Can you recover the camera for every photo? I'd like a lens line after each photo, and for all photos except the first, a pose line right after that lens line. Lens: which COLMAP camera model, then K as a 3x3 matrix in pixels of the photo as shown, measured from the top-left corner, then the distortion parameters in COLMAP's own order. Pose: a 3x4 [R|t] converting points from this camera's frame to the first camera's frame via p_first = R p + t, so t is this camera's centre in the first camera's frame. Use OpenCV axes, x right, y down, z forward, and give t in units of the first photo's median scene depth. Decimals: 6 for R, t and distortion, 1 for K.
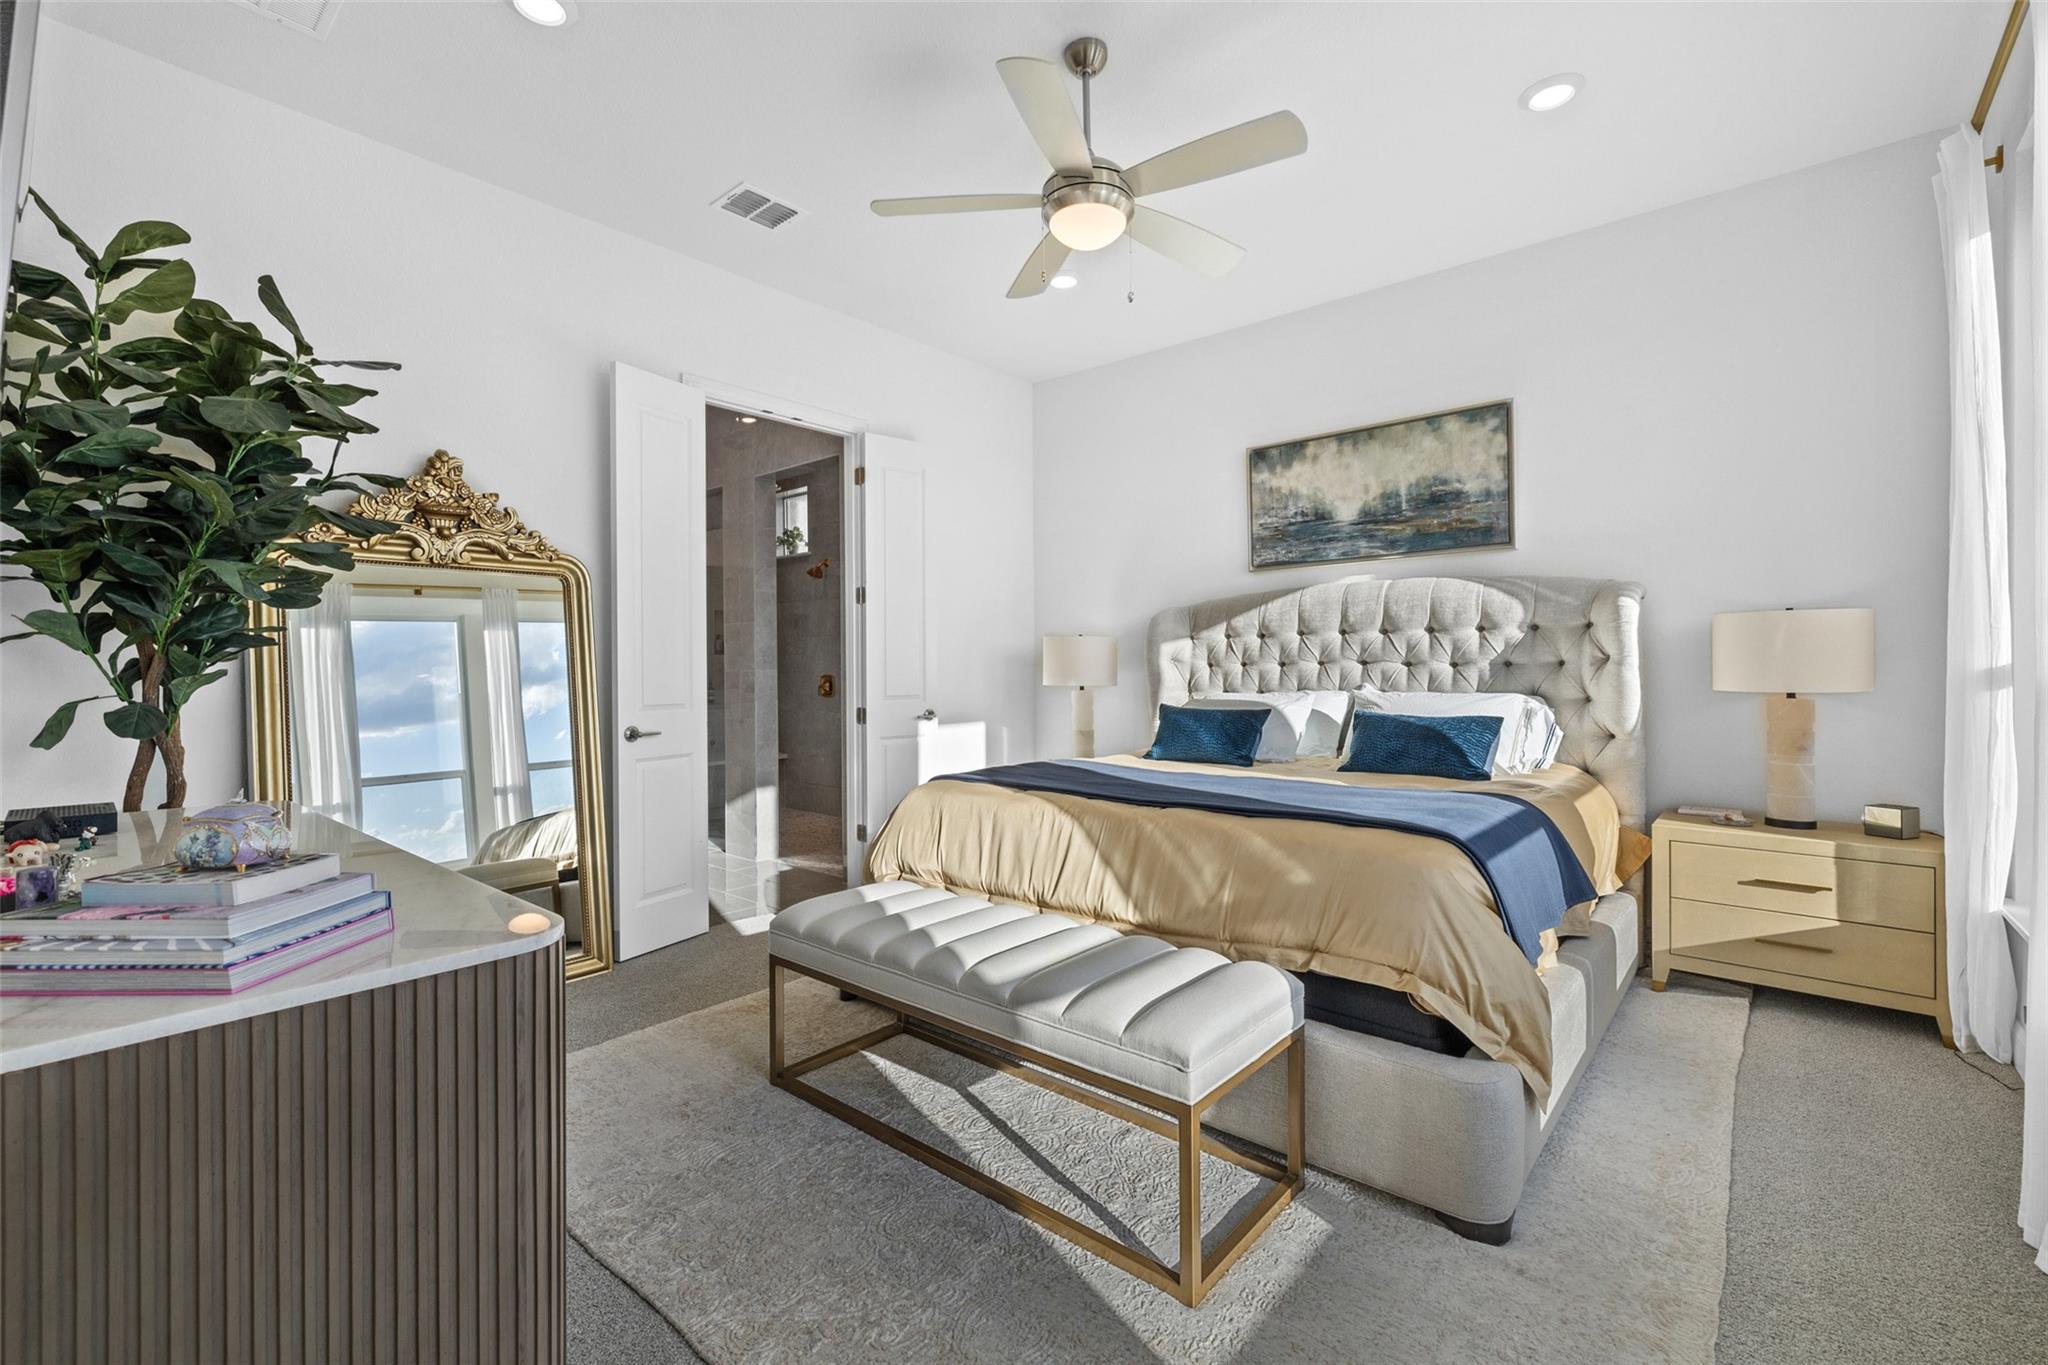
lens RADIAL K [[877.9, 0, 1027.3], [0, 877.9, 677.3], [0, 0, 1]] dist [-0.000637, -0.000023]
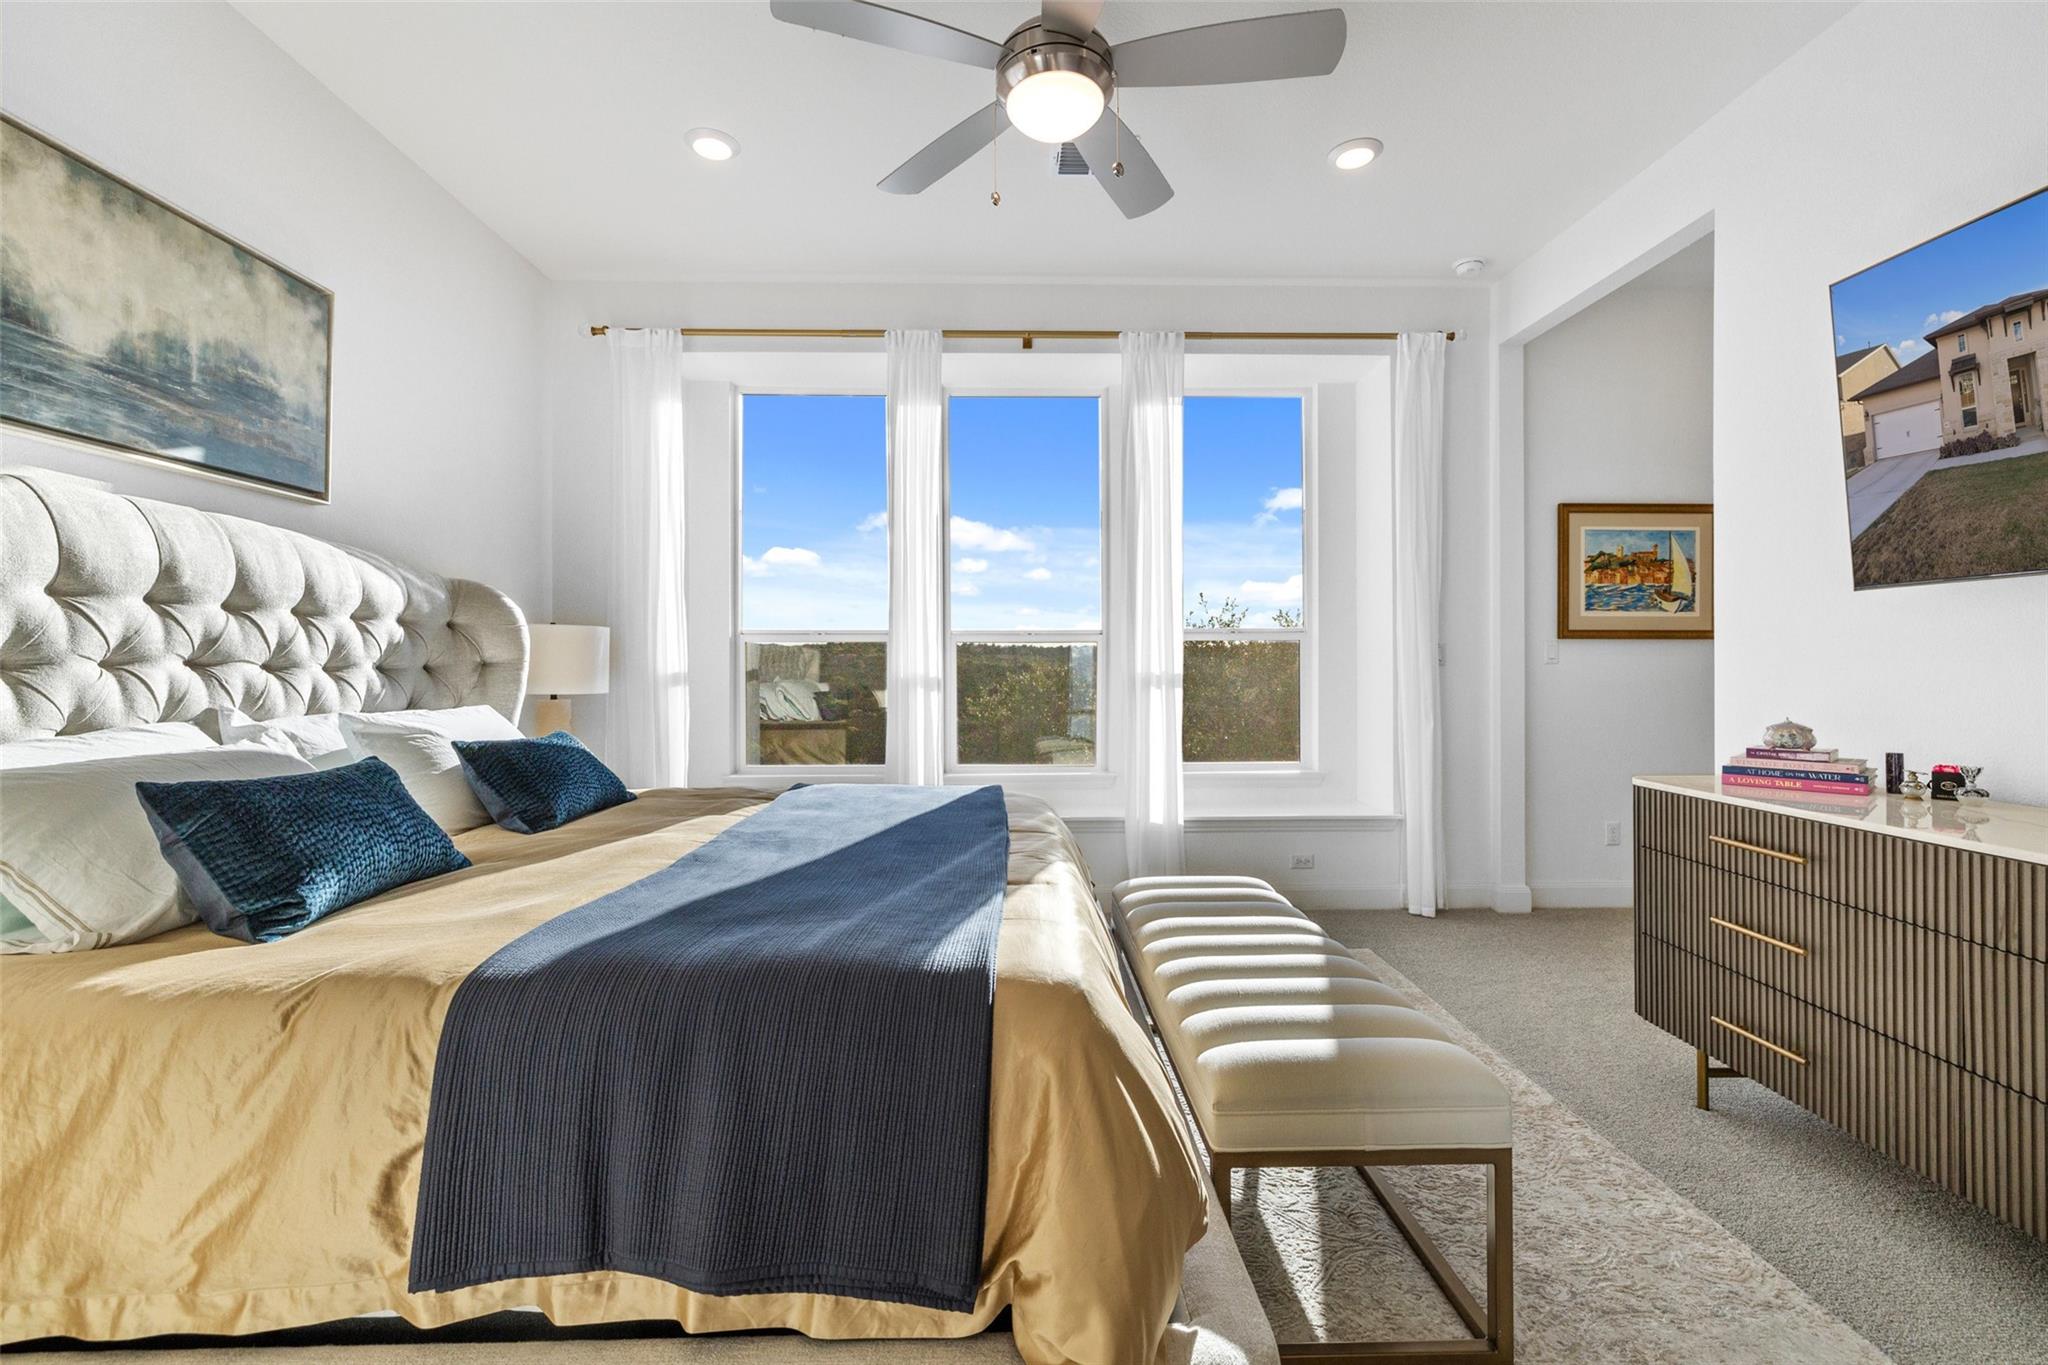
lens RADIAL K [[877.9, 0, 1027.4], [0, 877.9, 670.3], [0, 0, 1]] dist [-0.000637, -0.000023]
pose [[-0.672191, -0.000601, 0.740378, -0.322736], [0.001877, 0.999995, 0.002517, -0.012881], [-0.740375, 0.003082, -0.672187, 0.983200]]
